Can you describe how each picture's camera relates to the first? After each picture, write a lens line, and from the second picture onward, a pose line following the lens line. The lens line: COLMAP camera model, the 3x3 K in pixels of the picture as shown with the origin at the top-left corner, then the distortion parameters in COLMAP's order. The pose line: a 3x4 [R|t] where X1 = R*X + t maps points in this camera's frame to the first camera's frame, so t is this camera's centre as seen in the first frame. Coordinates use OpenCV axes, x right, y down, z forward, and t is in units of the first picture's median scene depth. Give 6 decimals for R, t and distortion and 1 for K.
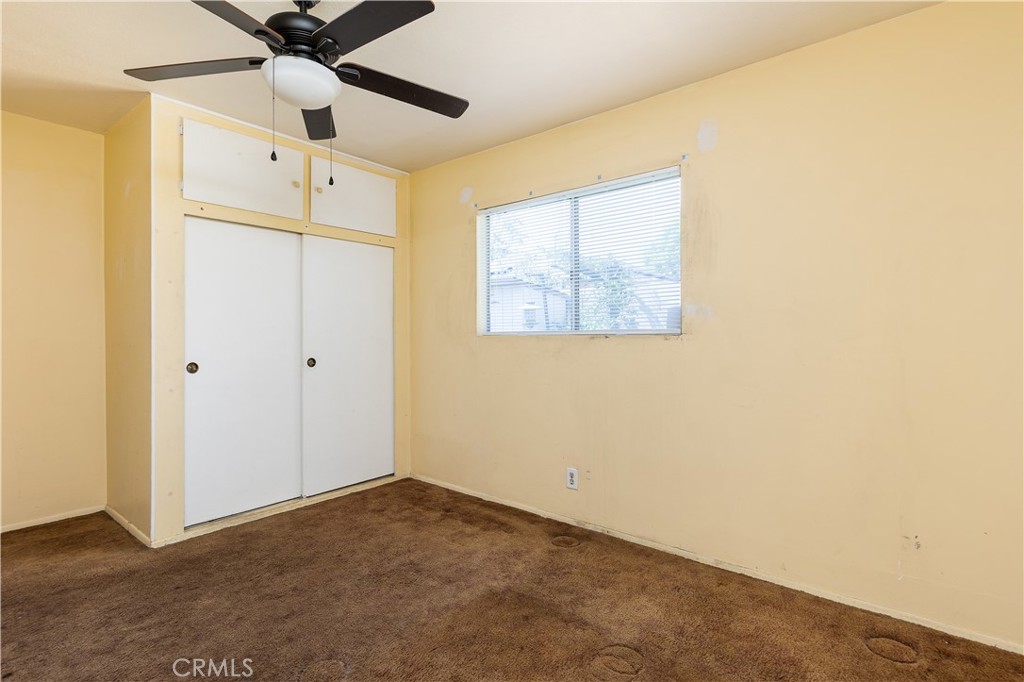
lens RADIAL K [[517.4, 0, 510.5], [0, 517.4, 332.1], [0, 0, 1]] dist [0.004075, 0.000203]
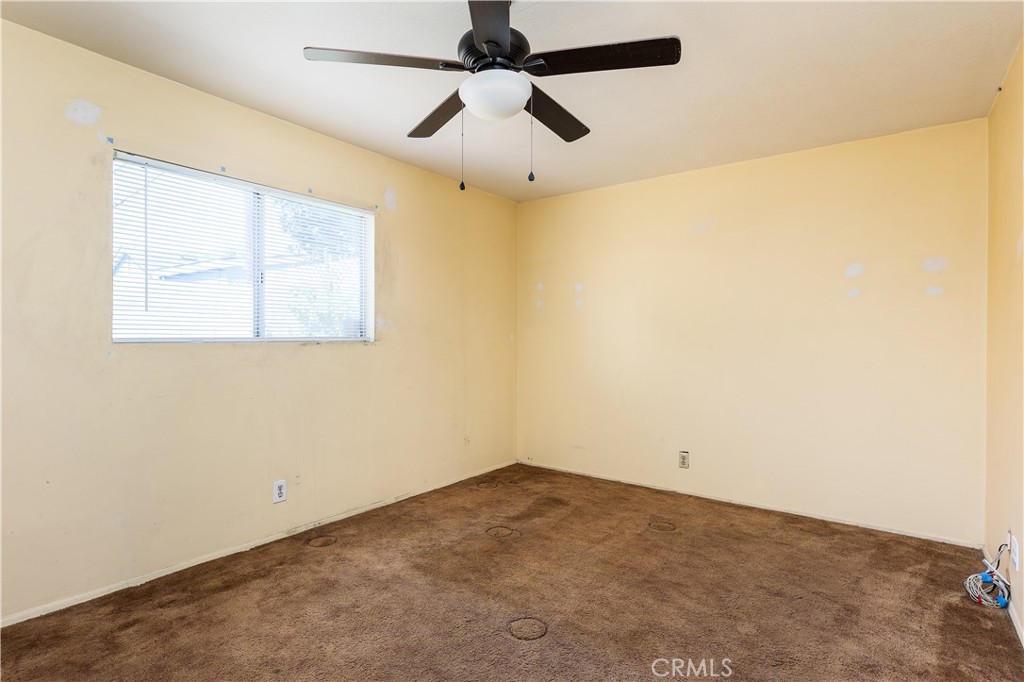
lens RADIAL K [[526.1, 0, 510.8], [0, 526.1, 345.9], [0, 0, 1]] dist [-0.002090, -0.000278]
pose [[-0.088830, -0.003351, 0.996041, -0.919275], [-0.000309, 0.999994, 0.003337, 0.010192], [-0.996047, -0.000012, -0.088831, 0.680880]]
